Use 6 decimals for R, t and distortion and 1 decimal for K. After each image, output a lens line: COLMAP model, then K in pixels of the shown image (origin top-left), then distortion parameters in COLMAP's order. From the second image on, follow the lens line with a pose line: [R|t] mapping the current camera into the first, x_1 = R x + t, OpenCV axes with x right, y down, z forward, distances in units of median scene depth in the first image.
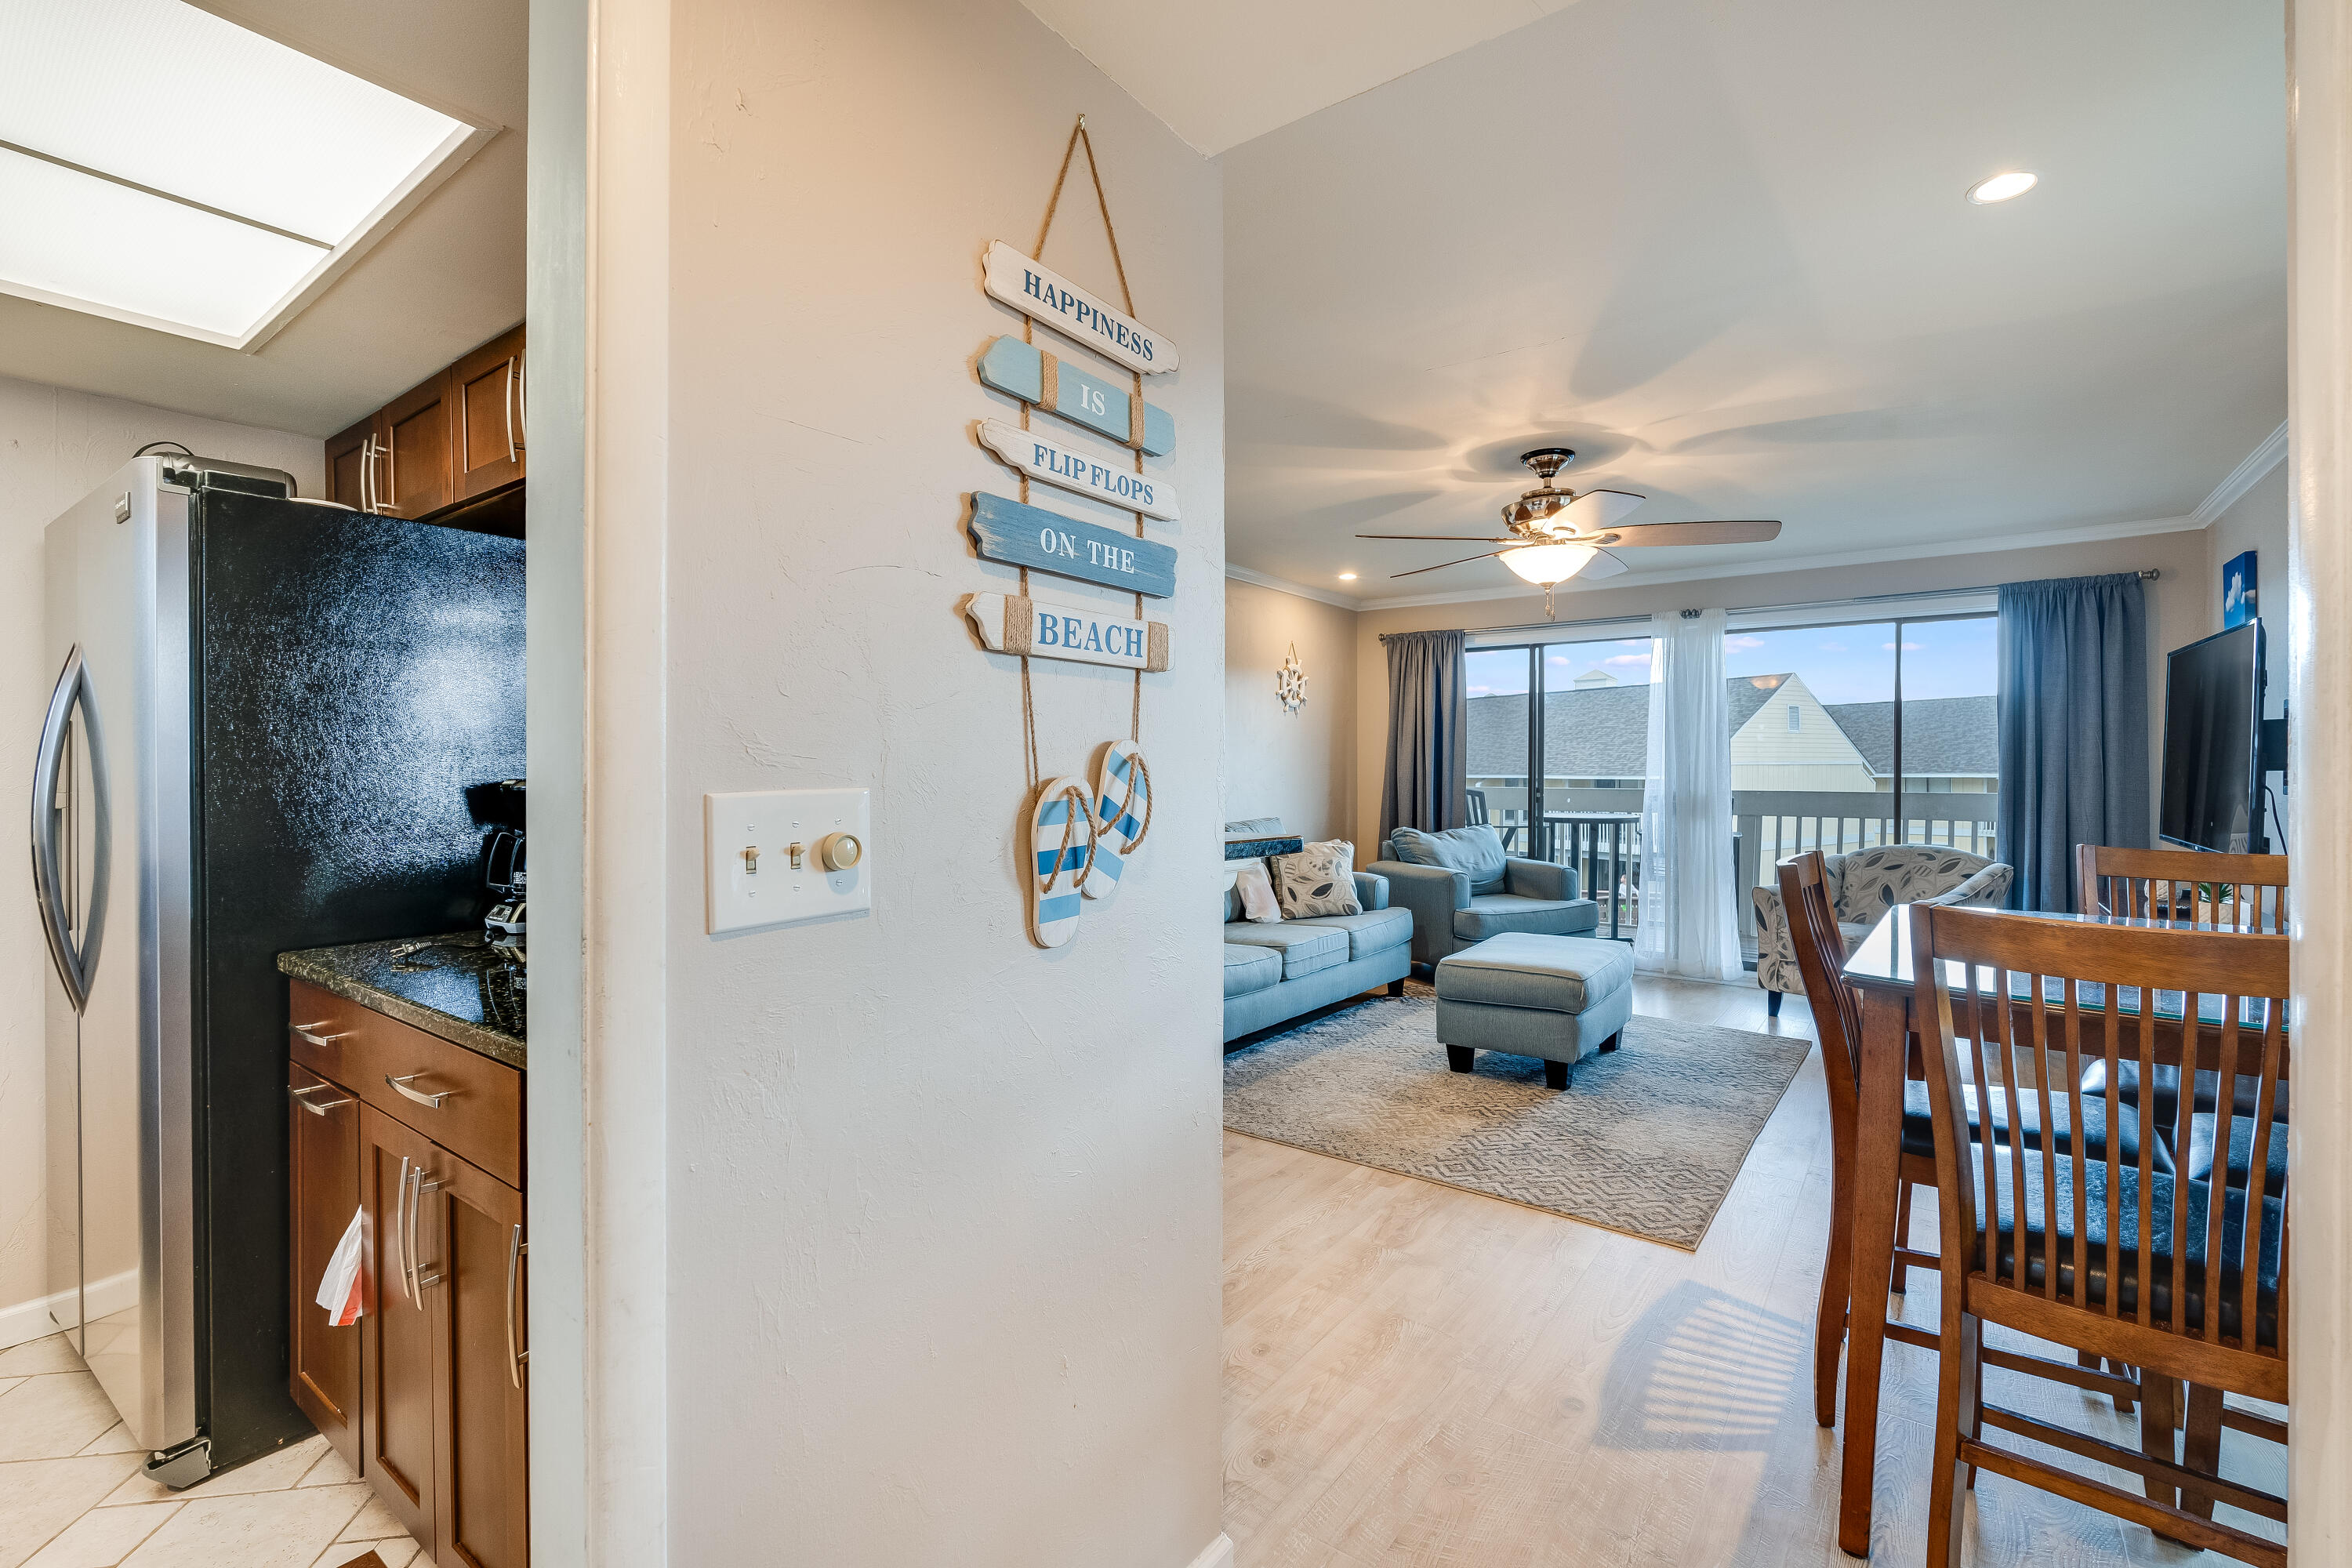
lens RADIAL K [[1040.3, 0, 1175.9], [0, 1040.3, 771.0], [0, 0, 1]] dist [-0.004940, 0.000038]
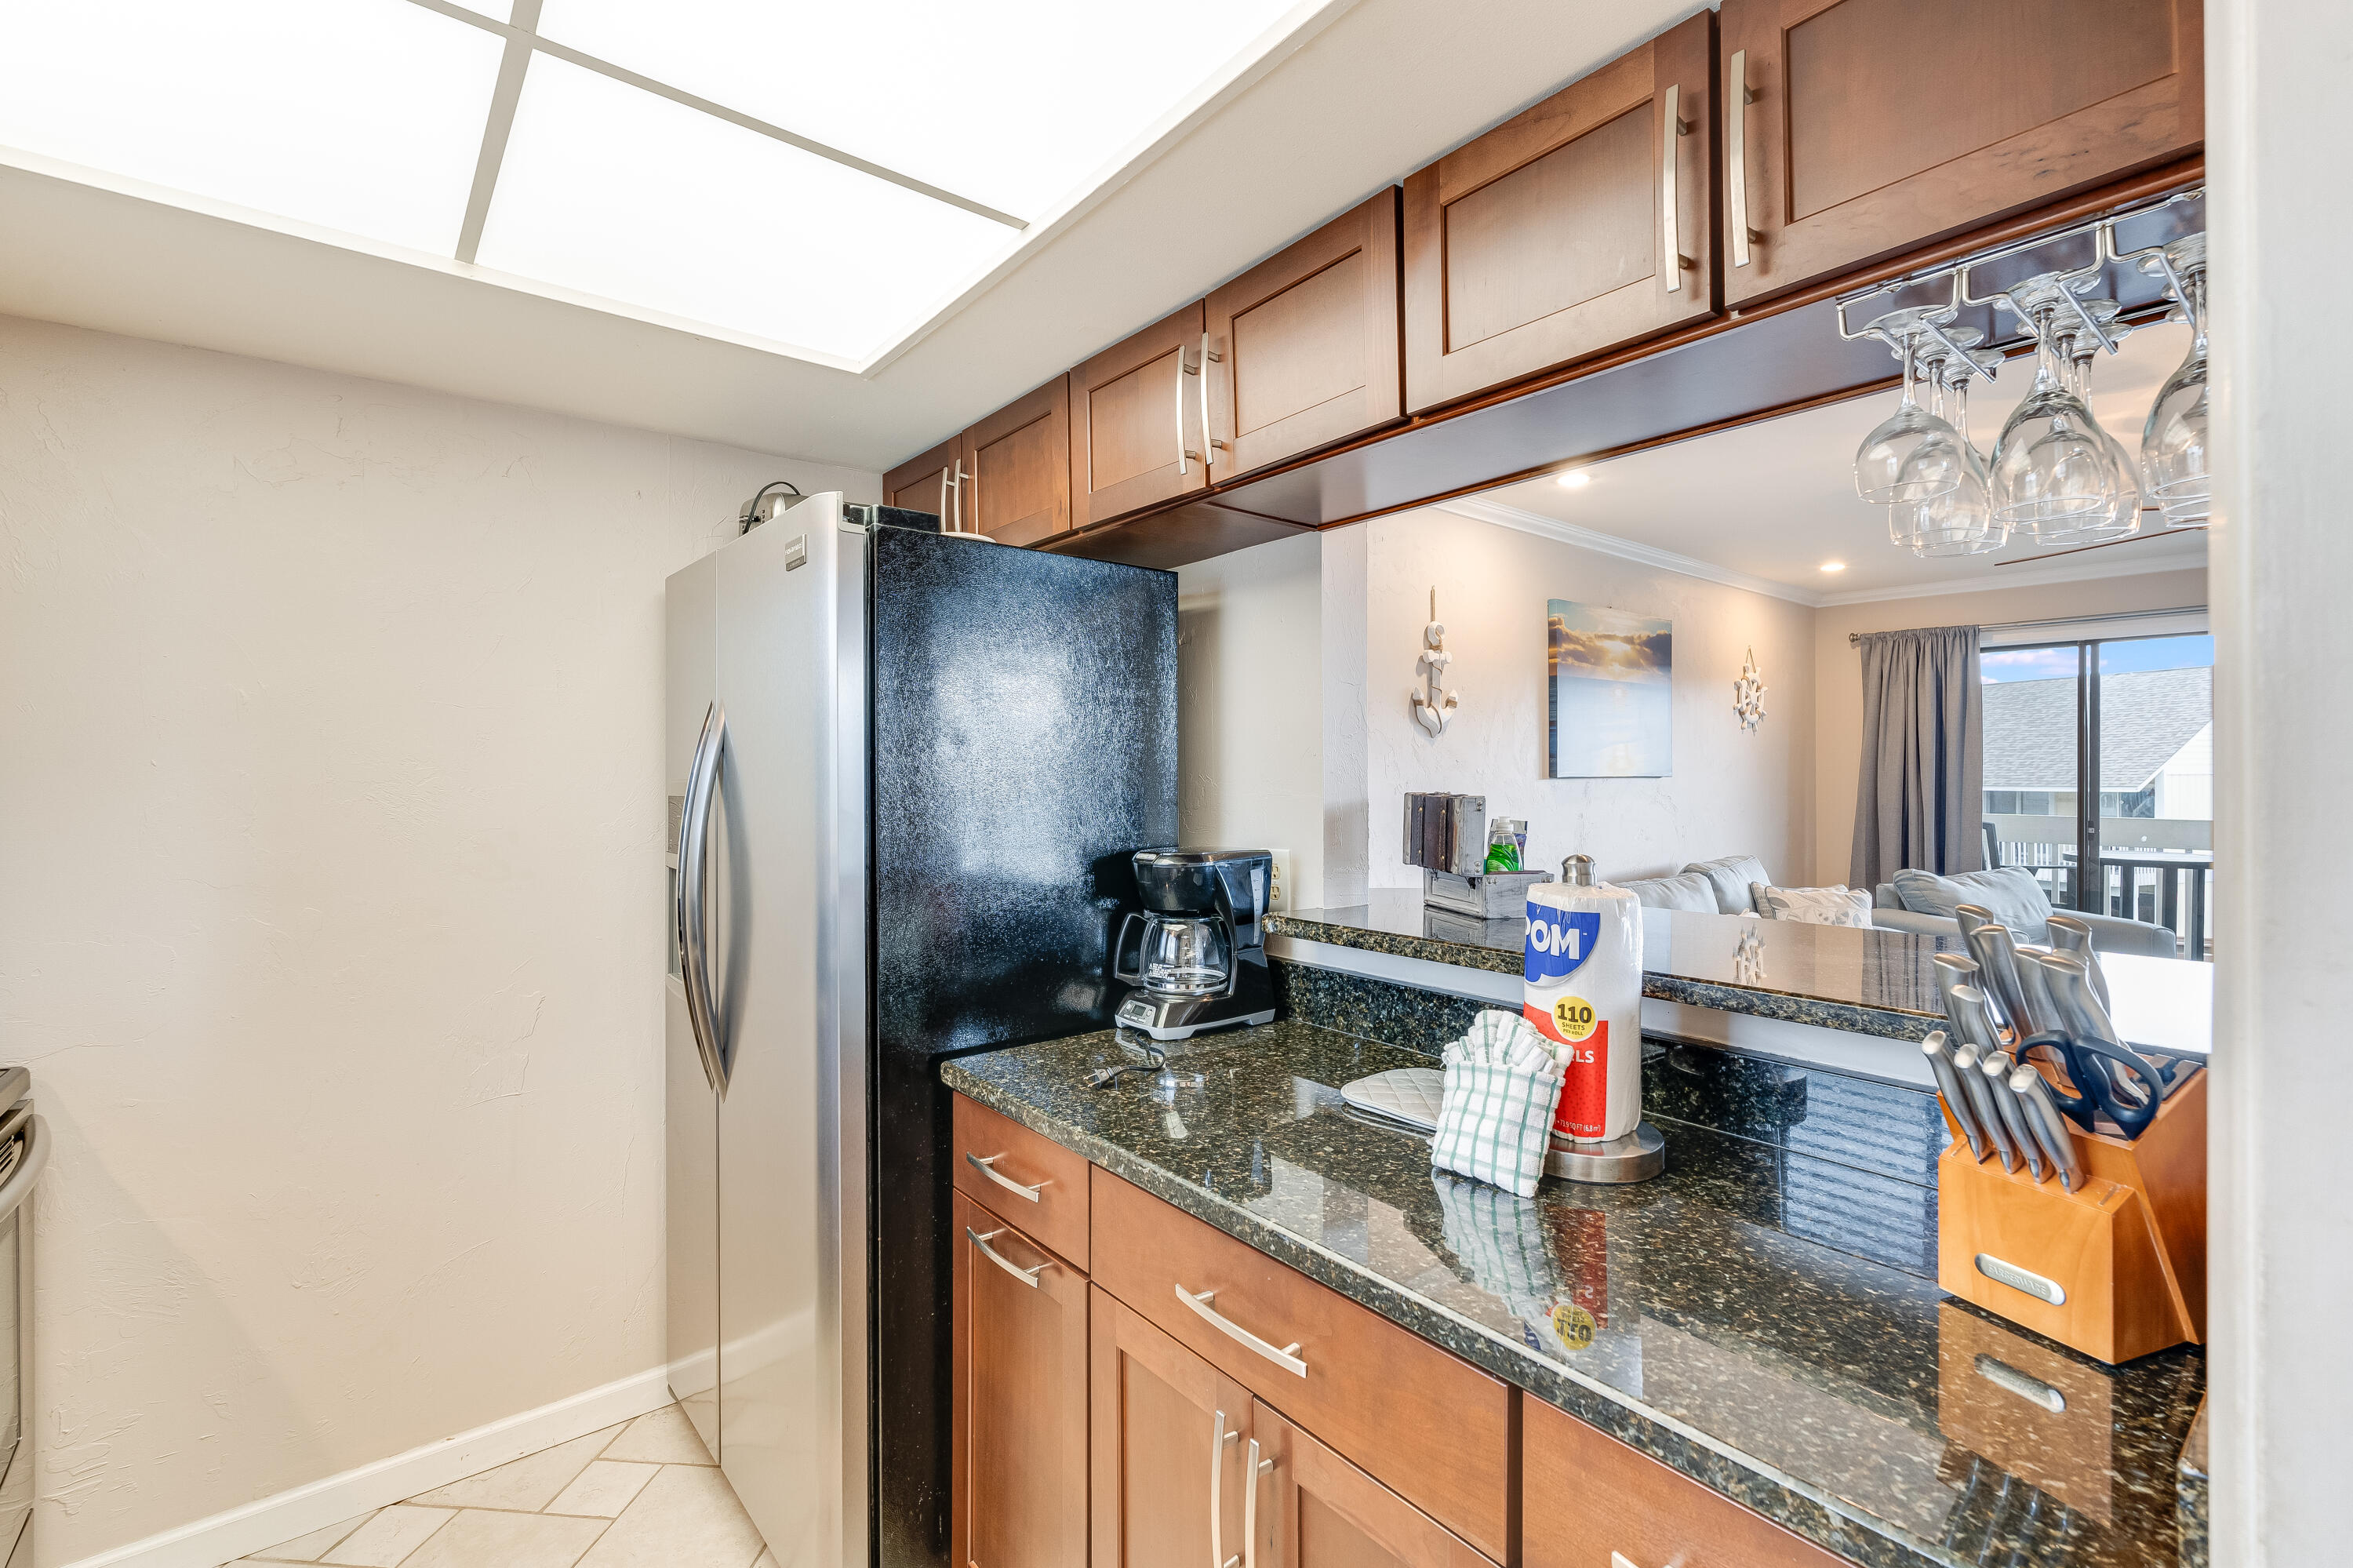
lens RADIAL K [[1029.1, 0, 1179.3], [0, 1029.1, 779.6], [0, 0, 1]] dist [-0.000684, 0.000787]
pose [[0.967930, 0.003570, -0.251195, -0.230246], [-0.002388, 0.999985, 0.005010, -0.032191], [0.251209, -0.004250, 0.967923, 0.110809]]
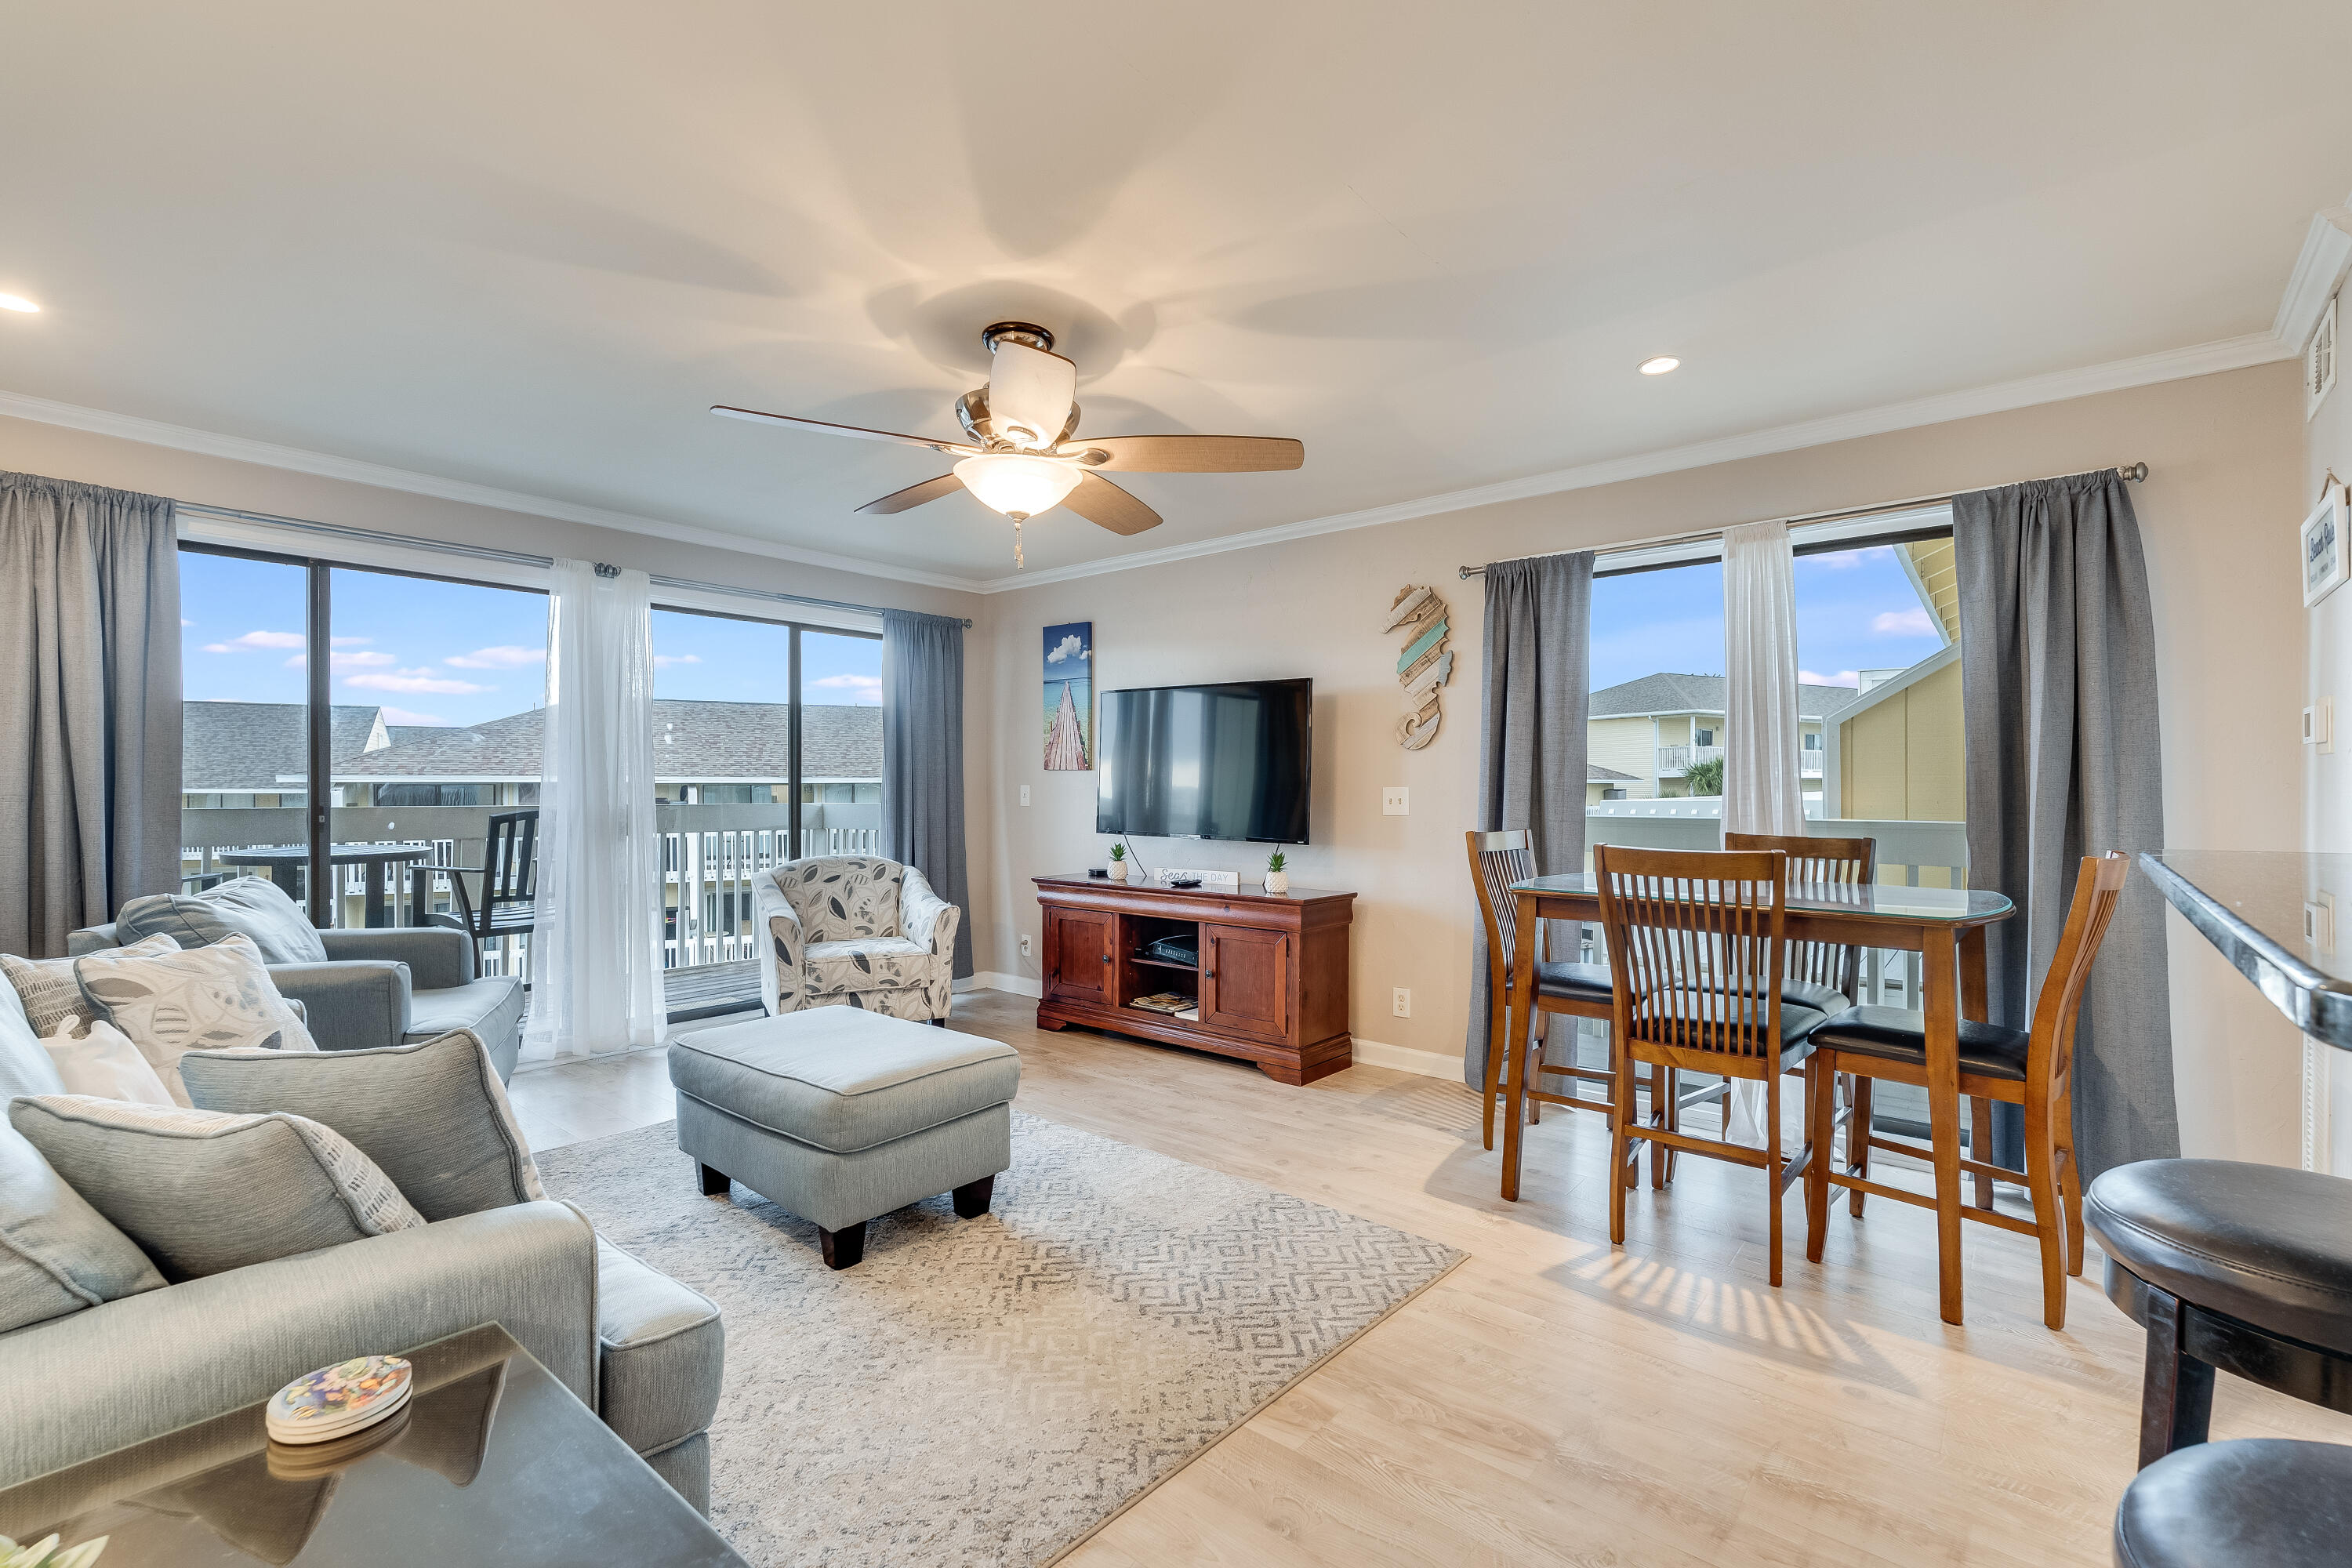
lens RADIAL K [[1040.3, 0, 1165.7], [0, 1040.3, 797.5], [0, 0, 1]] dist [-0.004940, 0.000038]
pose [[0.072915, -0.008863, 0.997299, -0.364117], [-0.002124, 0.999957, 0.009042, 0.008992], [-0.997336, -0.002777, 0.072893, 0.862448]]
